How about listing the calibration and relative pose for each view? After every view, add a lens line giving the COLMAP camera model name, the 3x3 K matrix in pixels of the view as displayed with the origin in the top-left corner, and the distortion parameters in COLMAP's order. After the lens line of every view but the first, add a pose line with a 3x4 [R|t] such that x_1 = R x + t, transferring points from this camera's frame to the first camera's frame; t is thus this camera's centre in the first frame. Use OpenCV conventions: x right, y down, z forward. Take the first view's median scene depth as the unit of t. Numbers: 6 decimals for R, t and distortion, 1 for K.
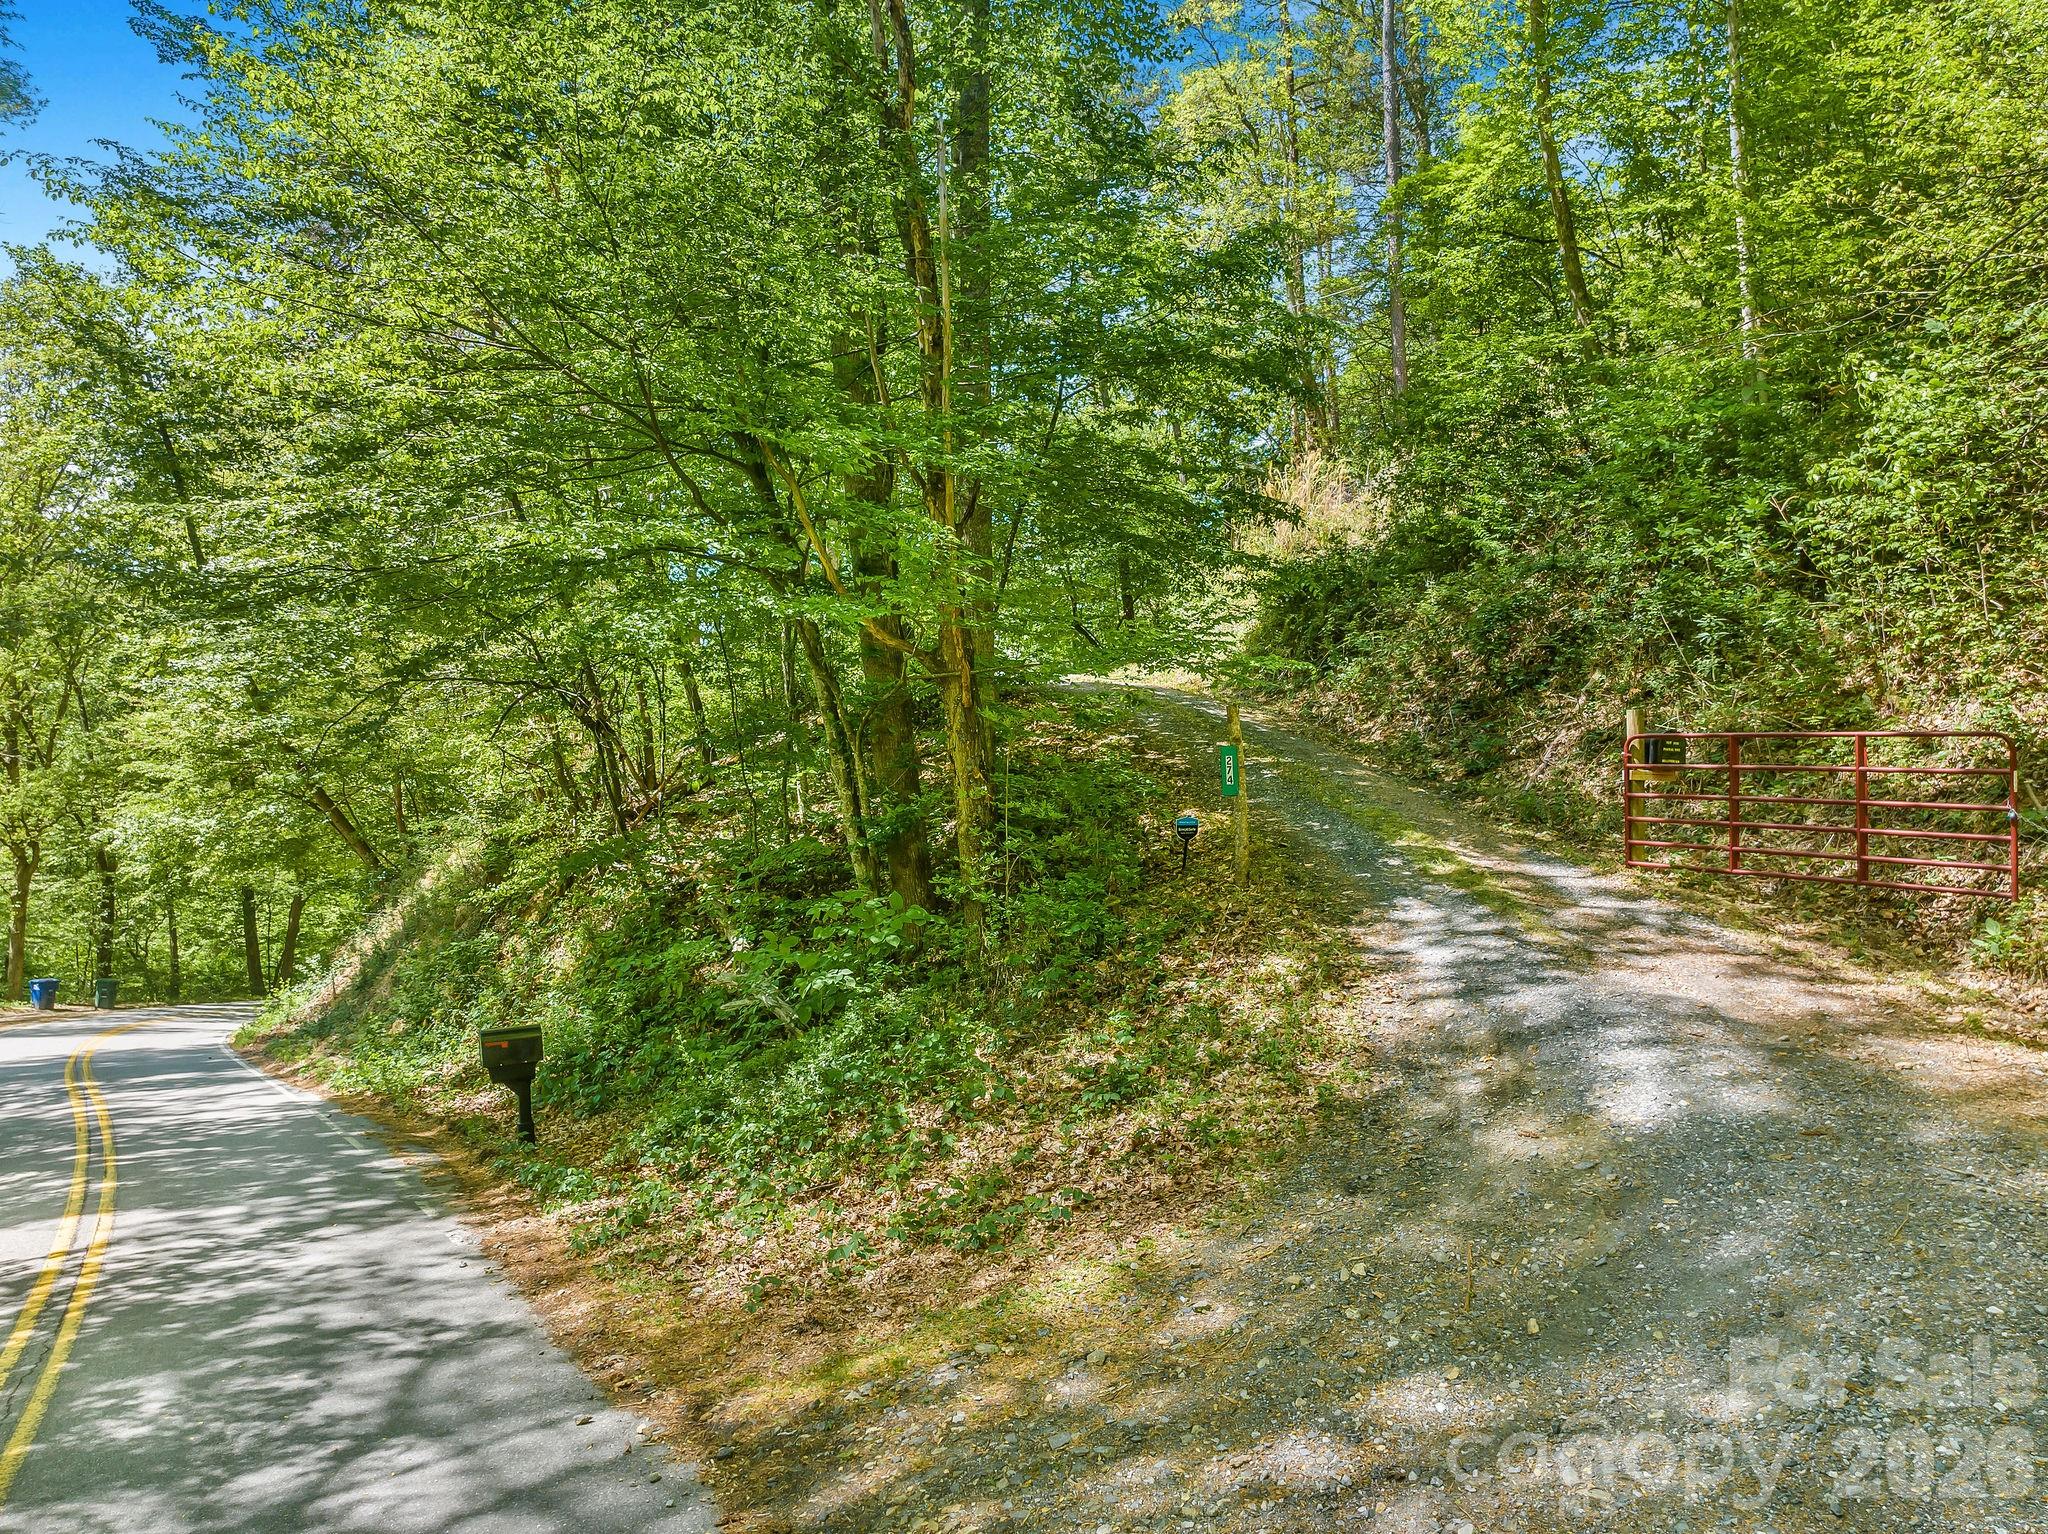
lens RADIAL K [[1494.8, 0, 1020.2], [0, 1494.8, 732.7], [0, 0, 1]] dist [-0.041594, 0.003965]
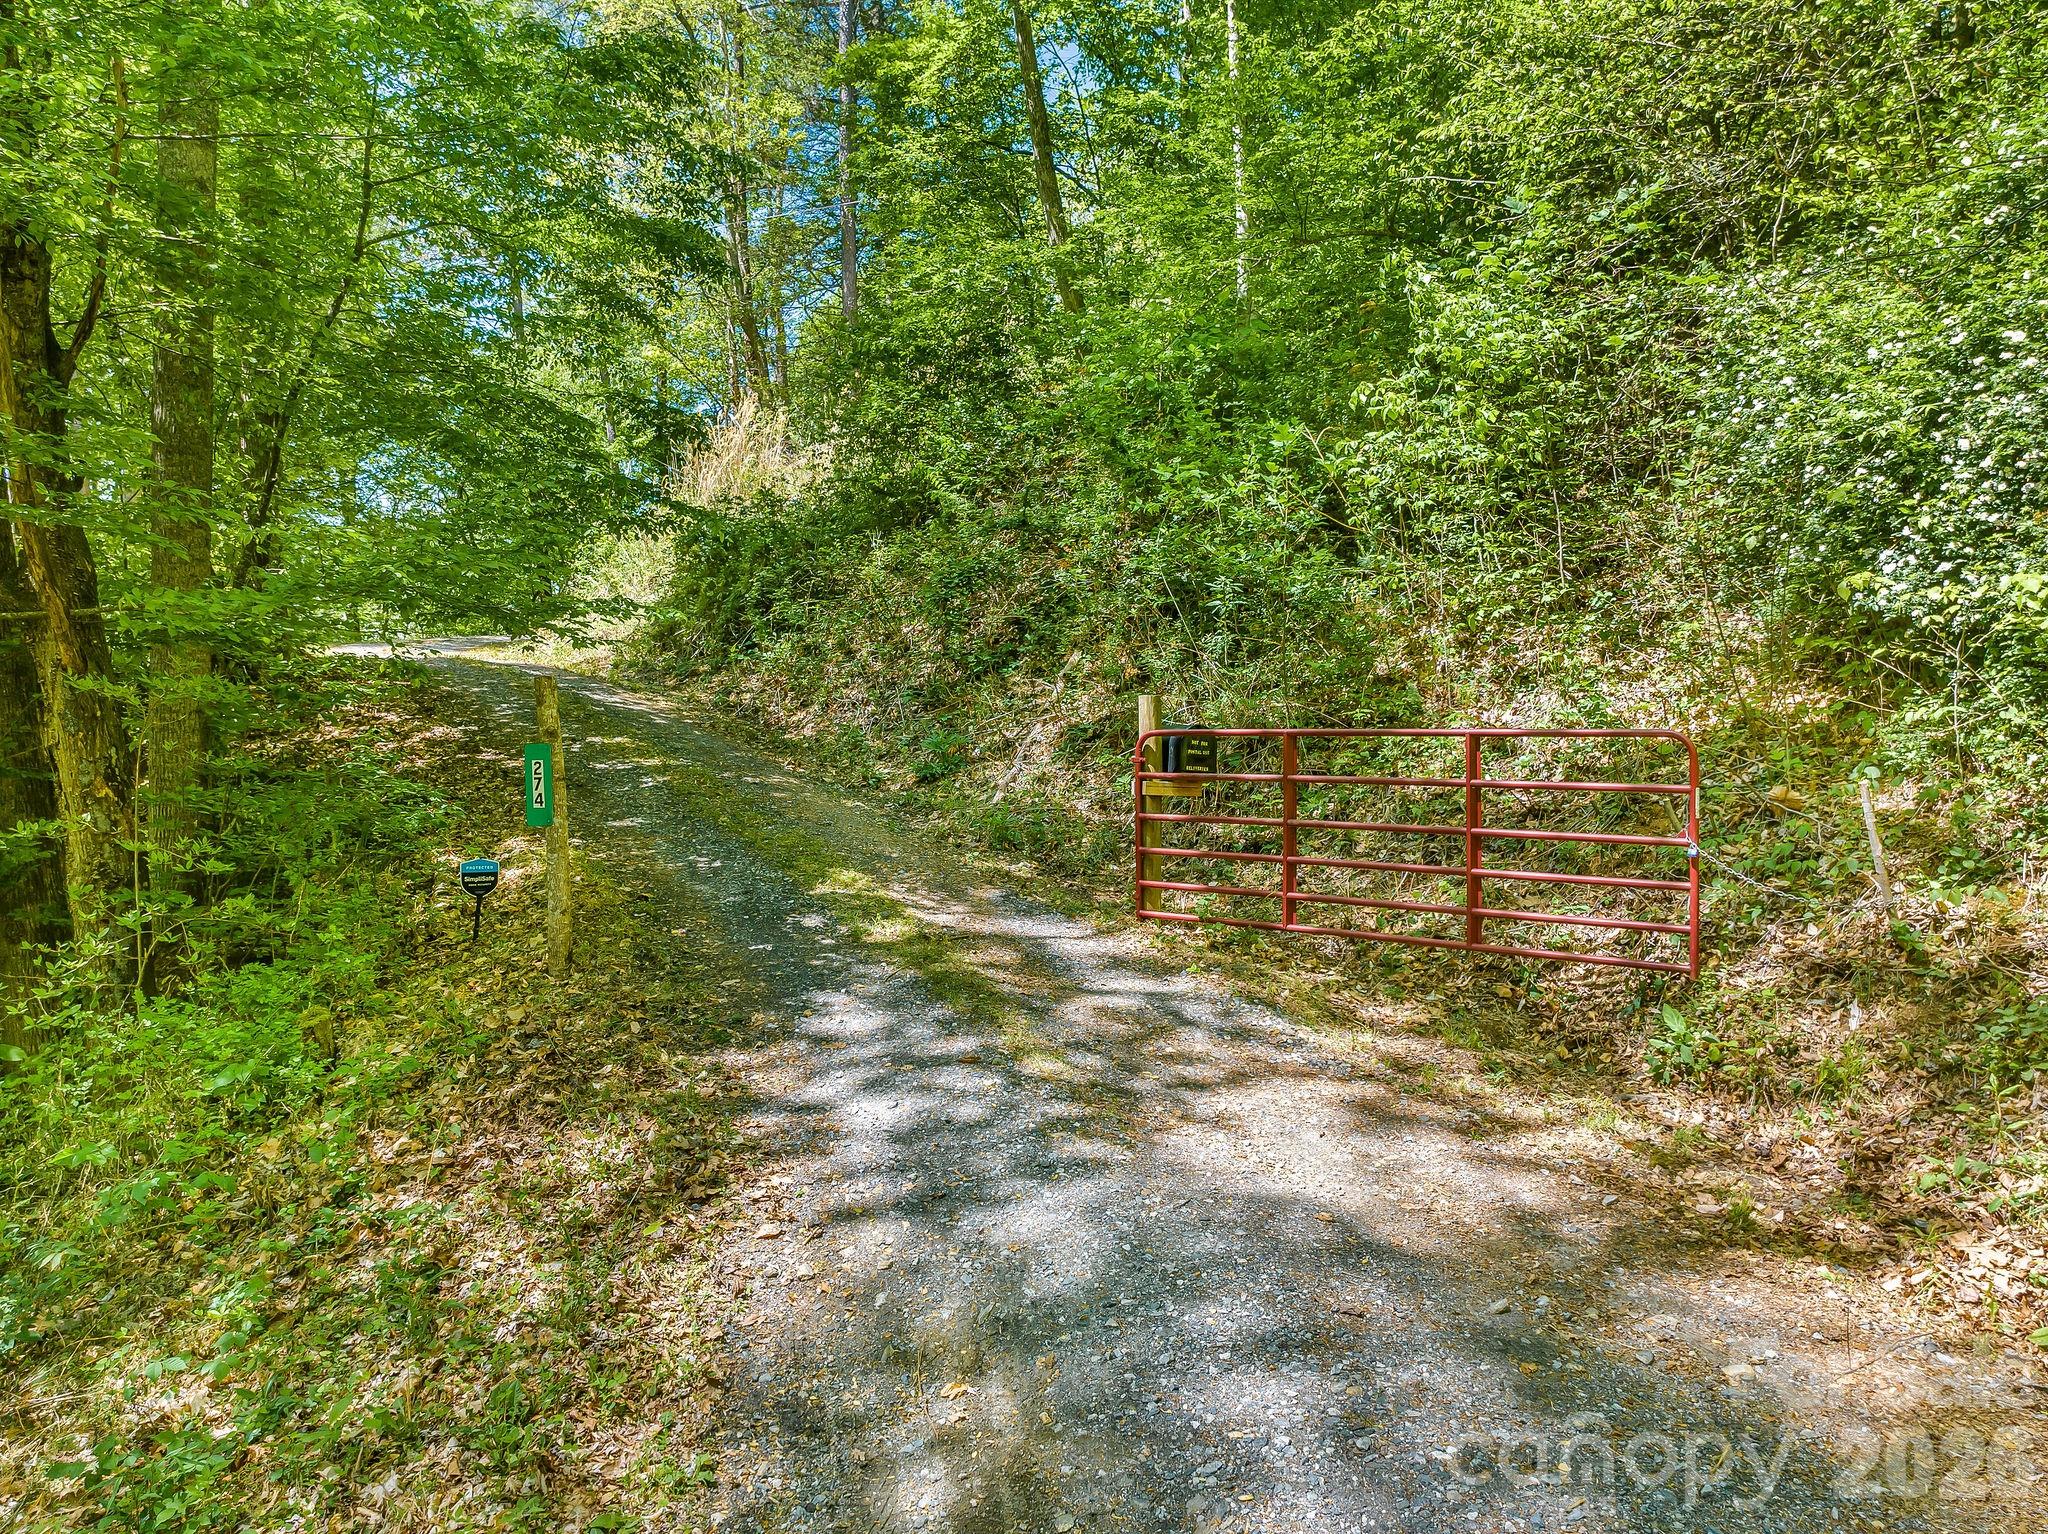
lens RADIAL K [[1494.8, 0, 1020.2], [0, 1494.8, 732.7], [0, 0, 1]] dist [-0.041594, 0.003965]
pose [[0.935994, 0.007858, 0.351928, 0.092307], [-0.009053, 0.999957, 0.001750, 0.001422], [-0.351899, -0.004824, 0.936025, 0.309726]]
